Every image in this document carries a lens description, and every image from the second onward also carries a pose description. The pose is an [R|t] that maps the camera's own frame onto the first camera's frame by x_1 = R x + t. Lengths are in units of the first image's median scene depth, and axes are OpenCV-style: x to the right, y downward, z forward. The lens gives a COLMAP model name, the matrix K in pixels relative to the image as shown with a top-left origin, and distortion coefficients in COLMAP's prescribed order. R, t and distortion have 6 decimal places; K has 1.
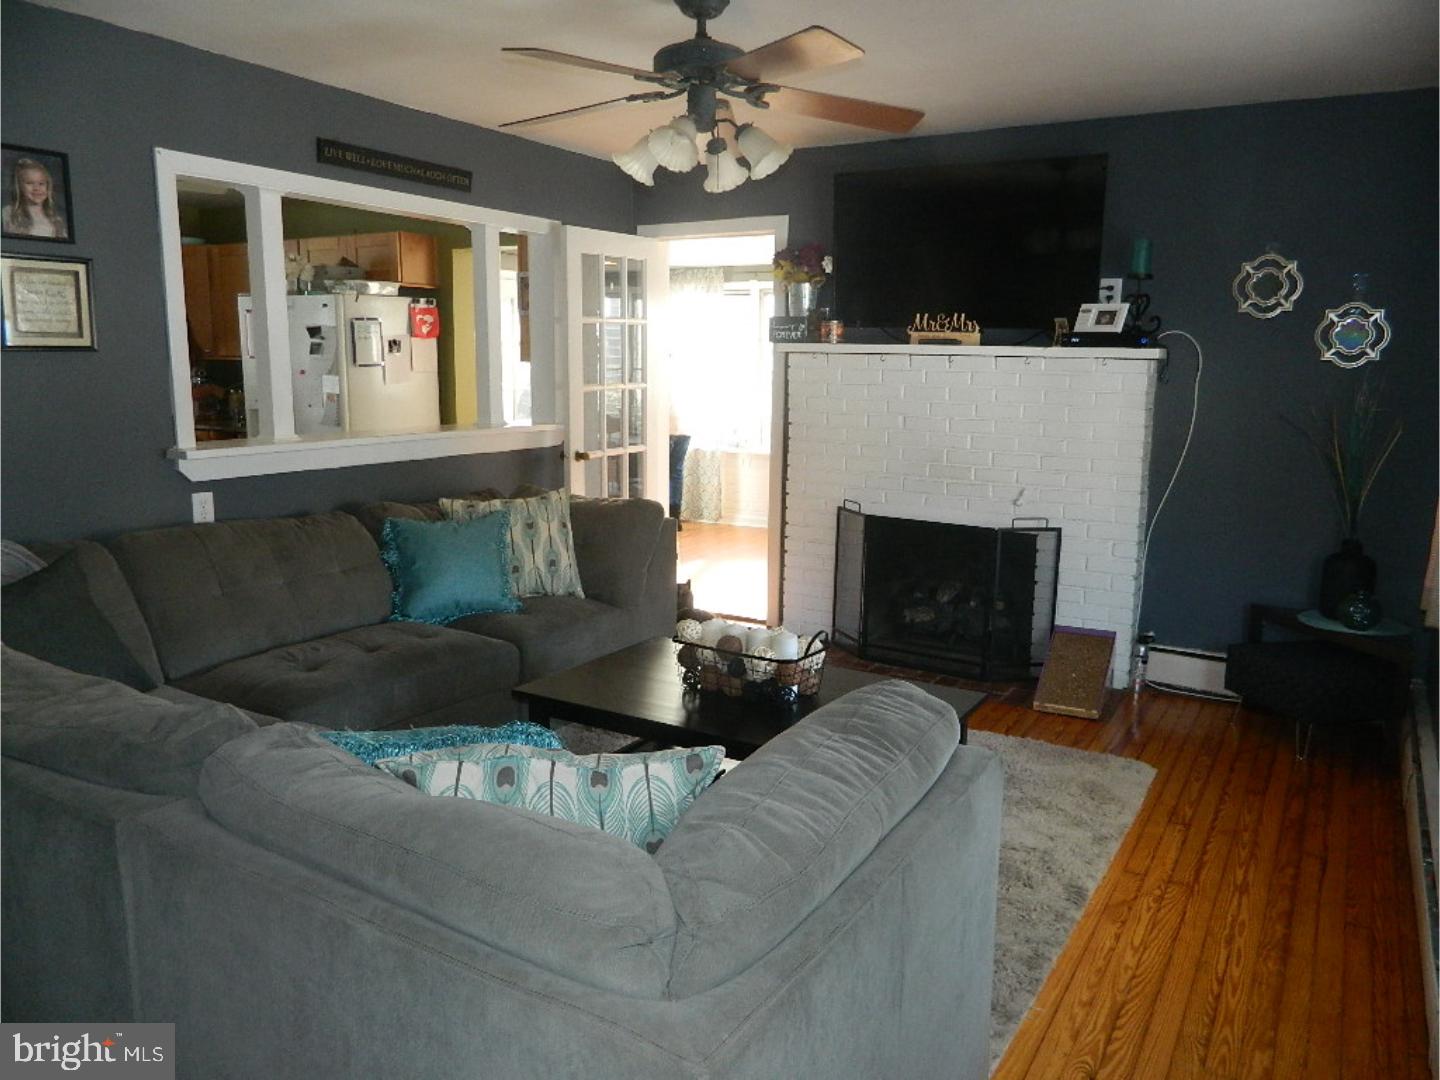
lens RADIAL K [[1050.4, 0, 721.3], [0, 1050.4, 533.1], [0, 0, 1]] dist [-0.010231, 0.005572]
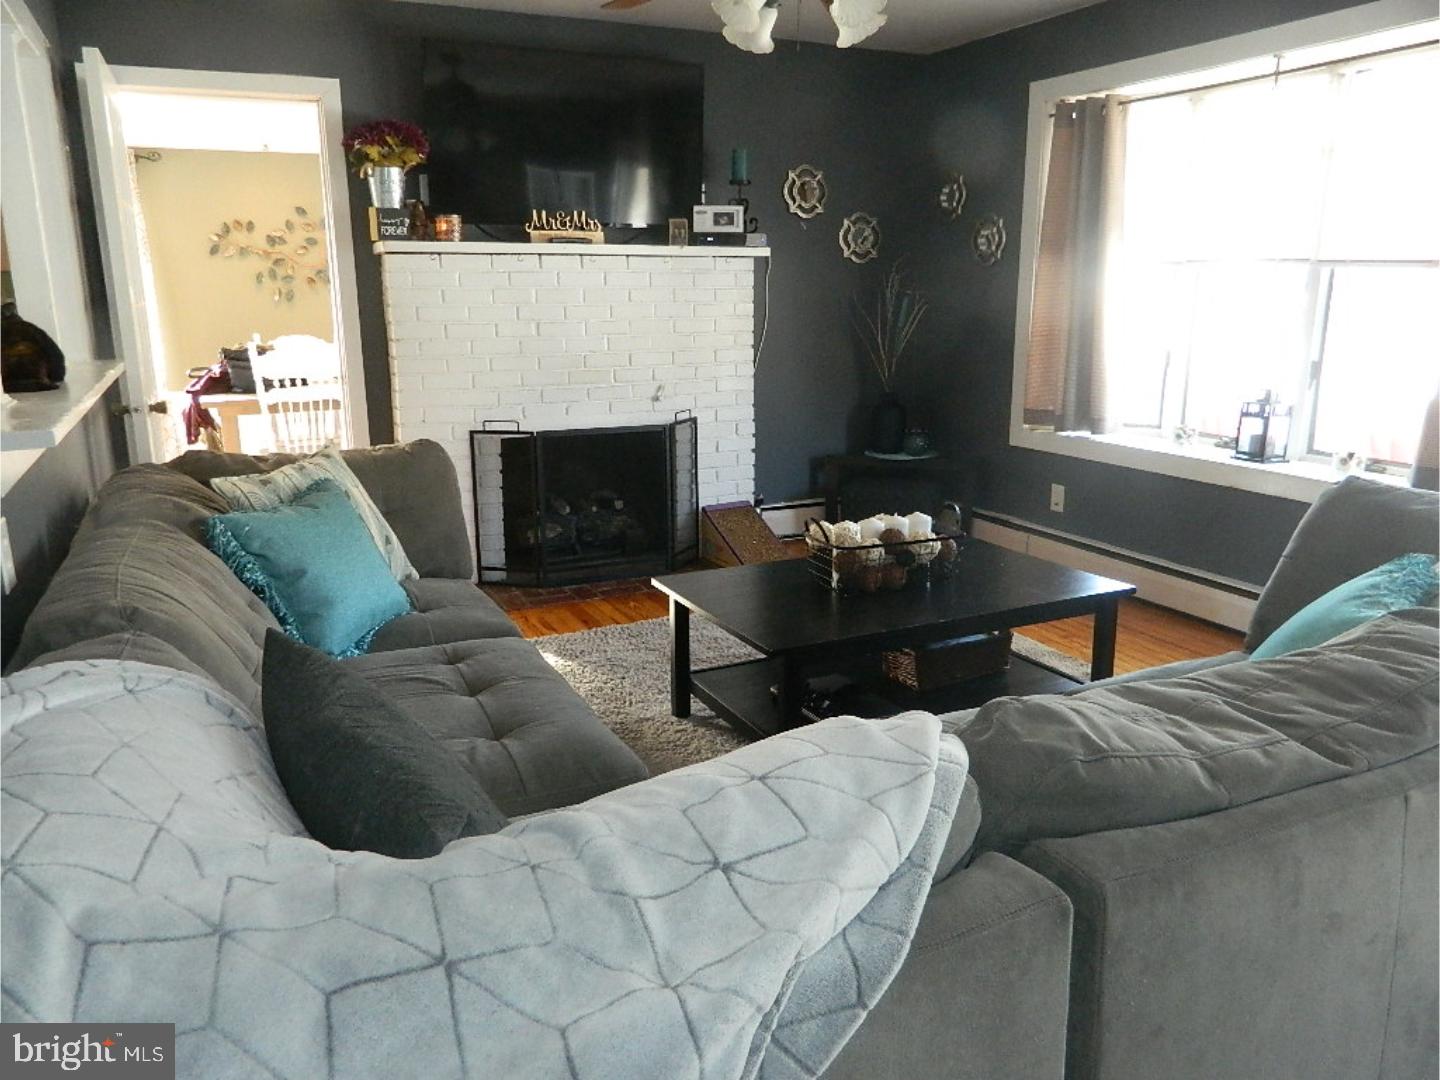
lens RADIAL K [[1050.4, 0, 718.5], [0, 1050.4, 547.2], [0, 0, 1]] dist [-0.010231, 0.005572]
pose [[0.551625, -0.219203, 0.804773, -0.548872], [0.152416, 0.975094, 0.161123, -0.043576], [-0.820049, 0.033781, 0.571296, 0.353635]]
